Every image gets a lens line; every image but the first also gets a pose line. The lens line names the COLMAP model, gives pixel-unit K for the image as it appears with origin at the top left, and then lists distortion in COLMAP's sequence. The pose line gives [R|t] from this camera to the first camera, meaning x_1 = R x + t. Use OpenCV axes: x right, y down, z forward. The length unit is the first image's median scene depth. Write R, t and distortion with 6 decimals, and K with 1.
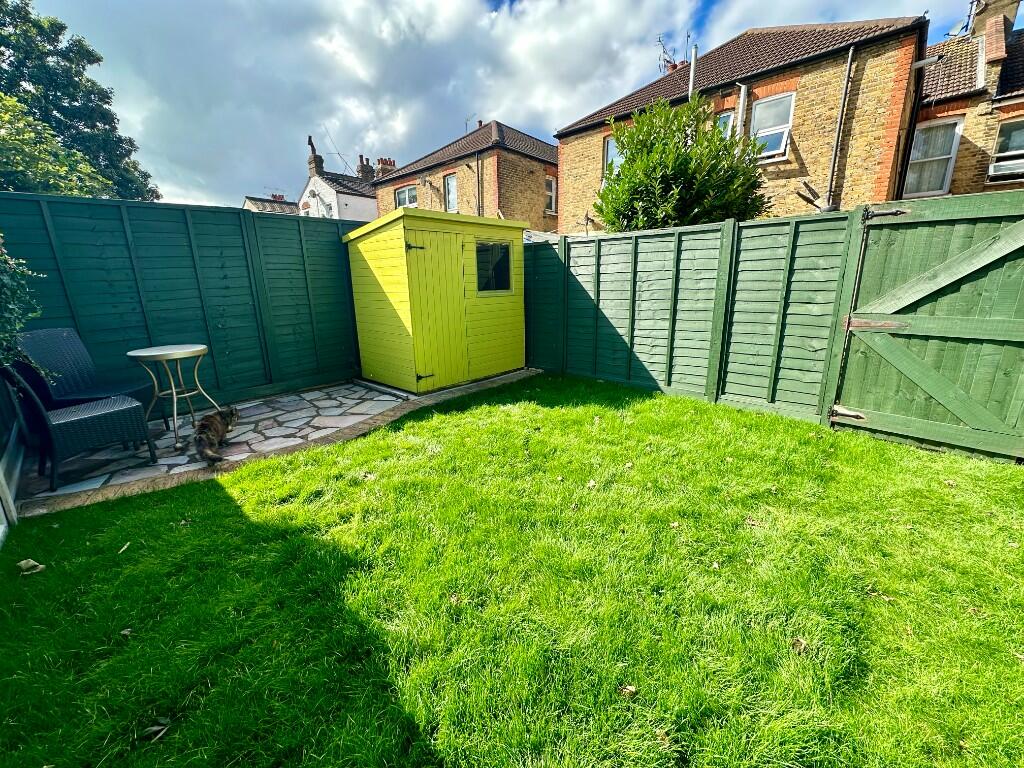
lens RADIAL K [[409.1, 0, 513.6], [0, 409.1, 382.2], [0, 0, 1]] dist [-0.000961, -0.000106]
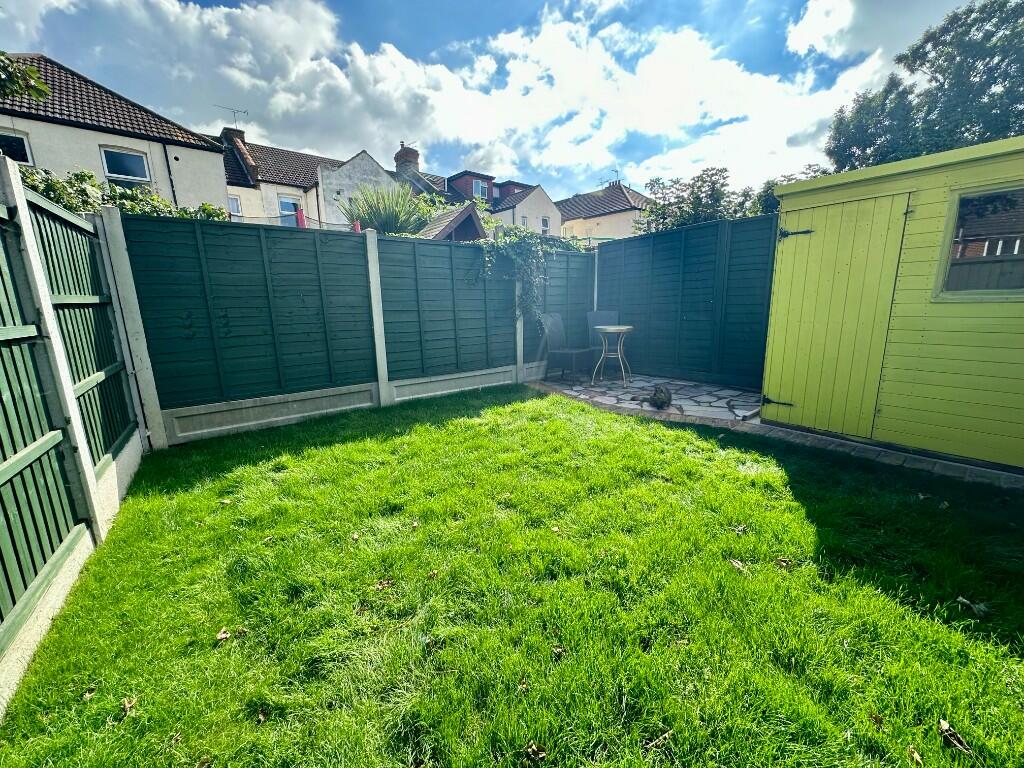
lens RADIAL K [[409.1, 0, 513.6], [0, 409.1, 382.2], [0, 0, 1]] dist [-0.000961, -0.000106]
pose [[-0.143609, 0.212602, -0.966528, 0.655118], [-0.219263, 0.945543, 0.240564, -0.140472], [0.965039, 0.246472, -0.089173, 0.655344]]
